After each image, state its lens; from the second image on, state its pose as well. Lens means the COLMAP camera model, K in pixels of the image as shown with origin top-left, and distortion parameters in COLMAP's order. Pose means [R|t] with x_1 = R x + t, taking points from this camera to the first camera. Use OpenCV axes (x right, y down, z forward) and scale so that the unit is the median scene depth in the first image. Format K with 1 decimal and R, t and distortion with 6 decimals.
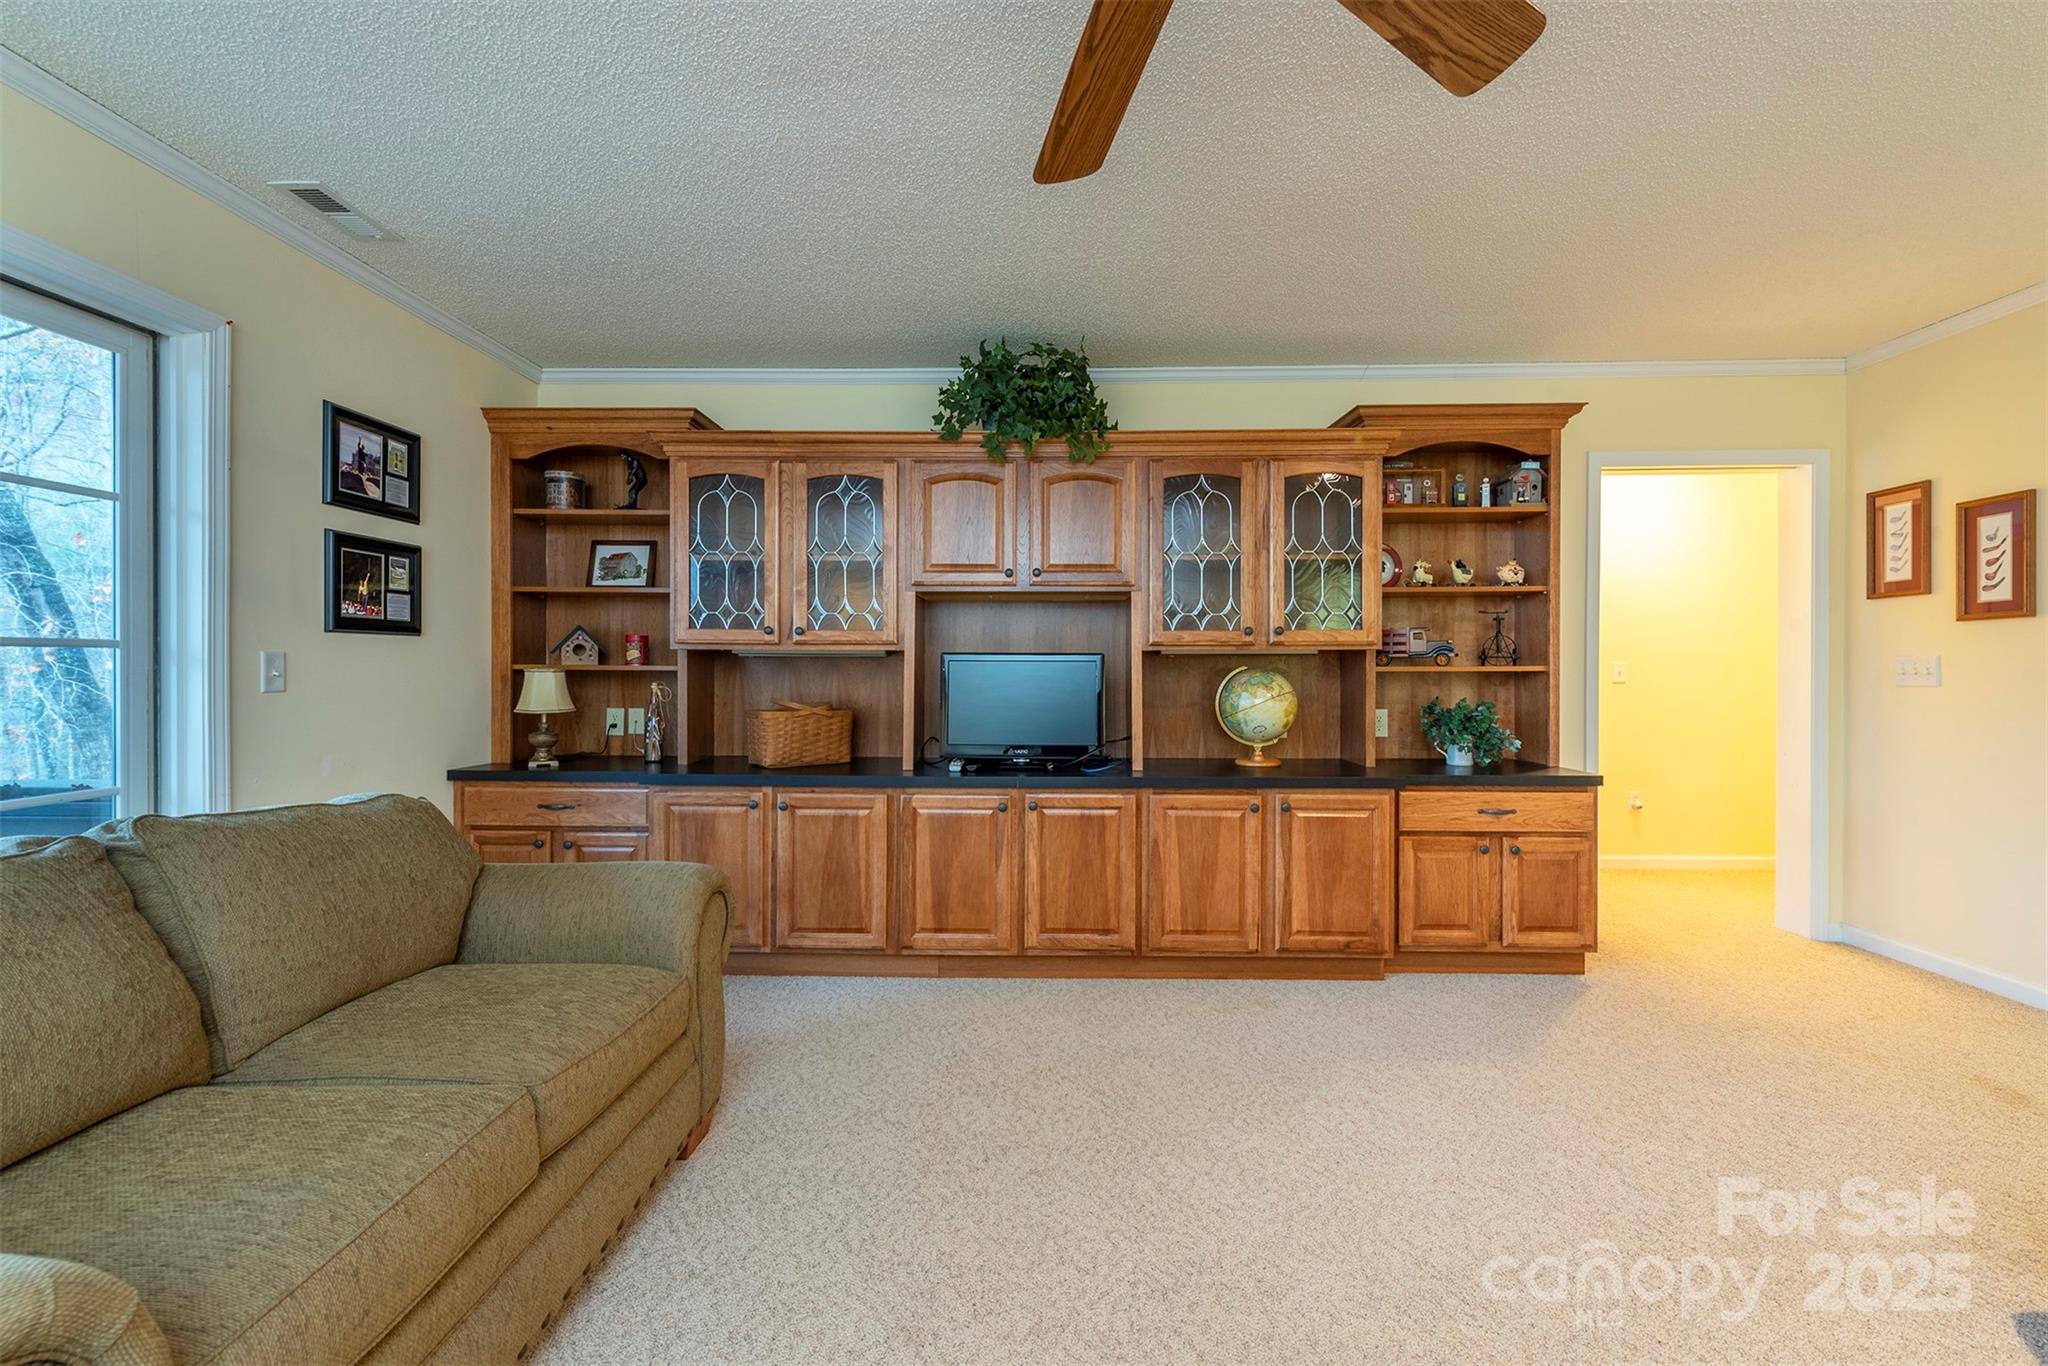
lens RADIAL K [[830.3, 0, 1022.4], [0, 830.3, 677.5], [0, 0, 1]] dist [0.006433, -0.000030]
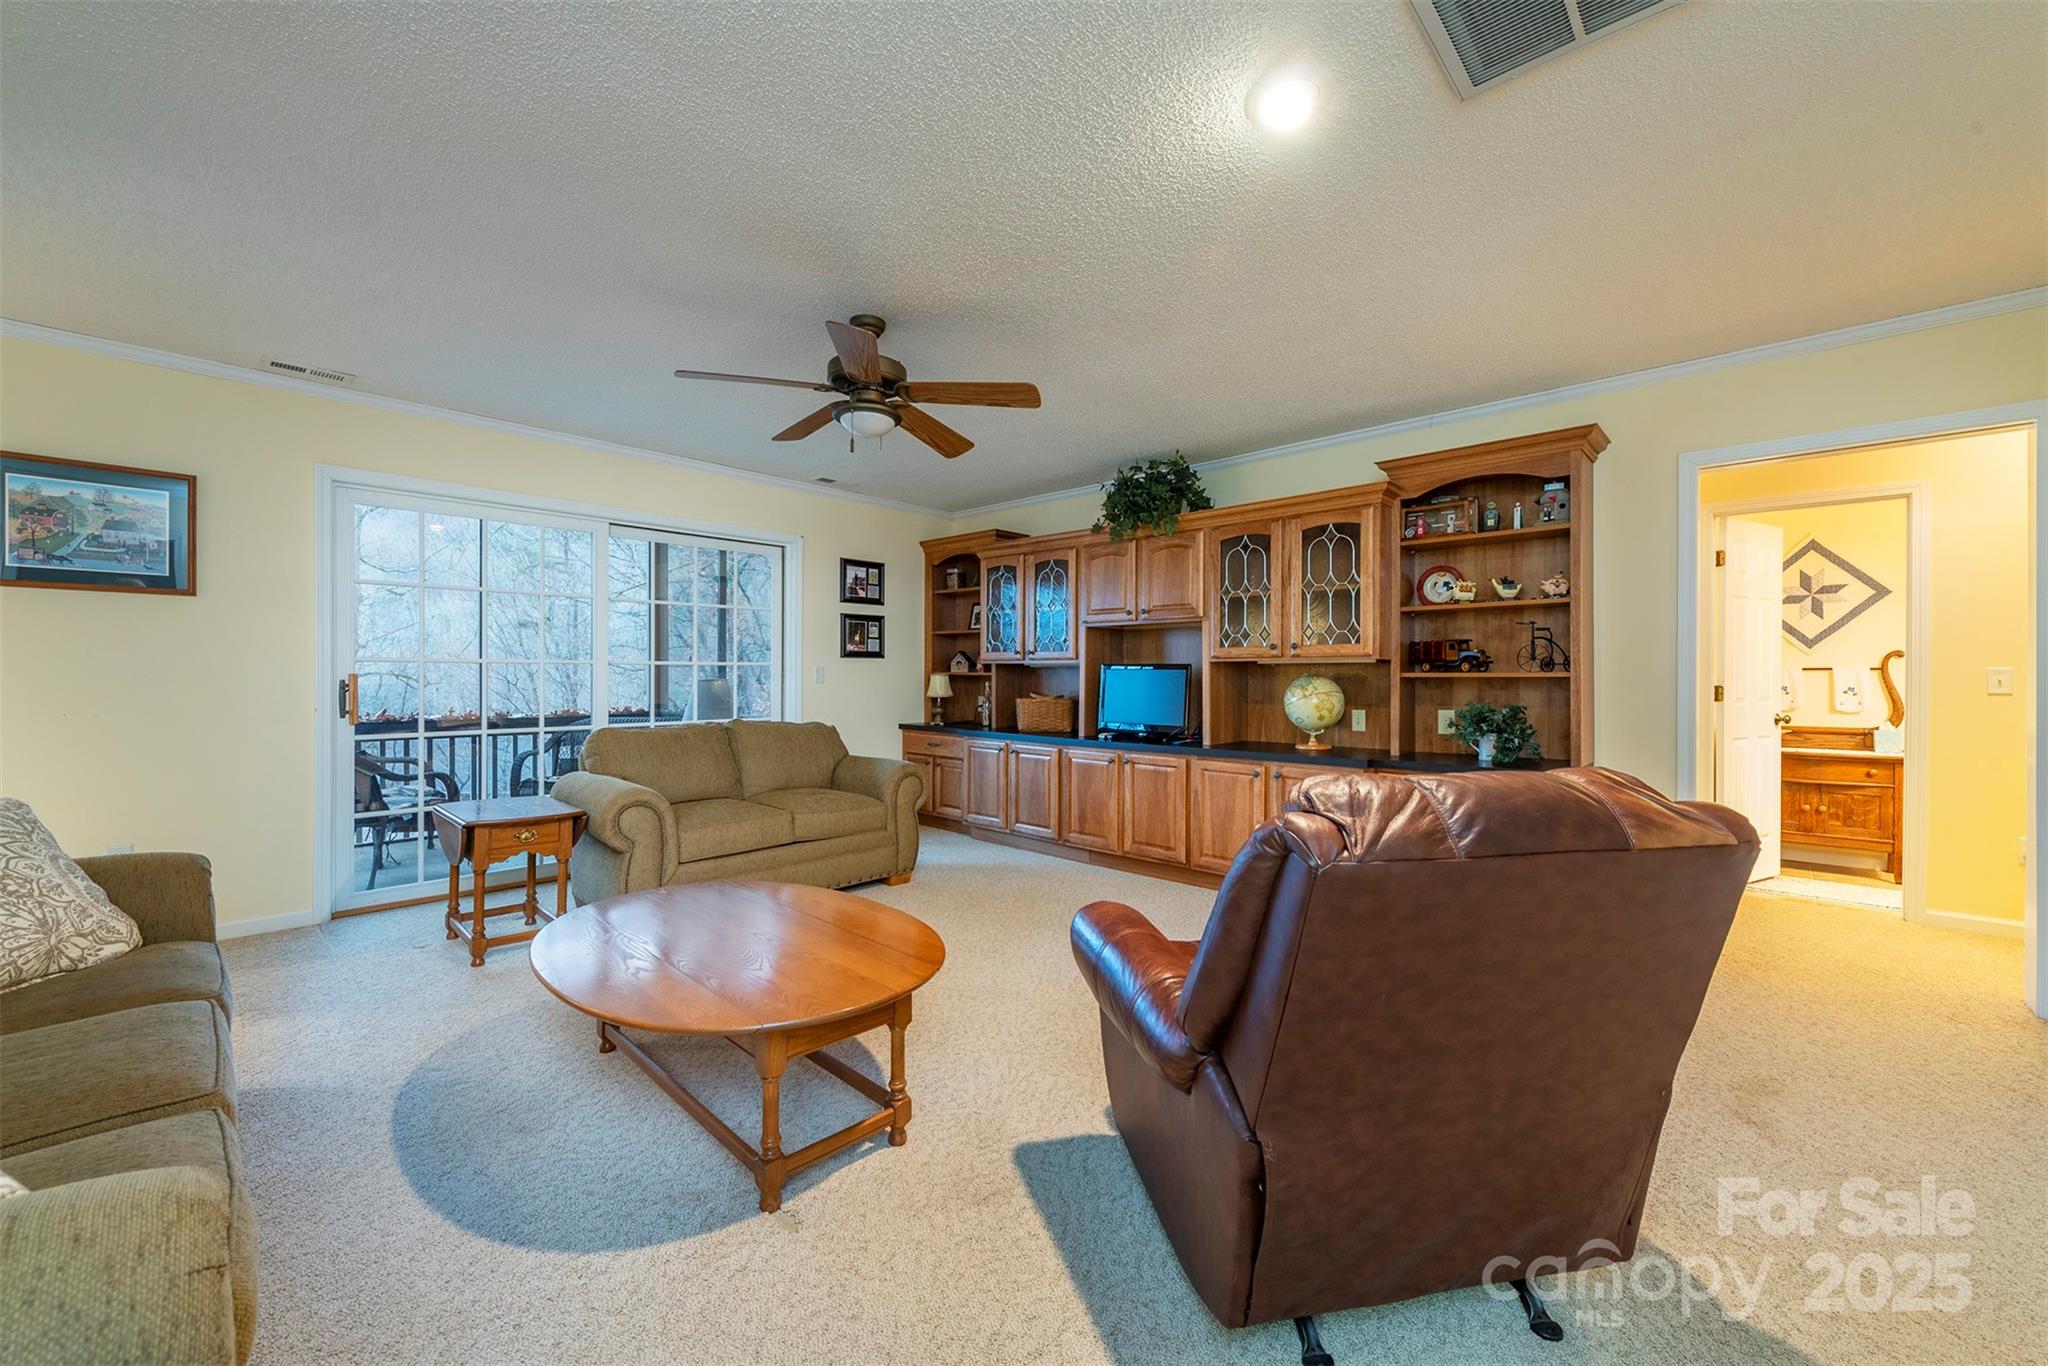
lens RADIAL K [[813.0, 0, 1023.8], [0, 813.0, 680.0], [0, 0, 1]] dist [0.001696, -0.000100]
pose [[0.735969, 0.005598, -0.676992, 0.868996], [-0.010646, 0.999938, -0.003305, 0.007565], [0.676931, 0.009640, 0.735983, -0.256119]]
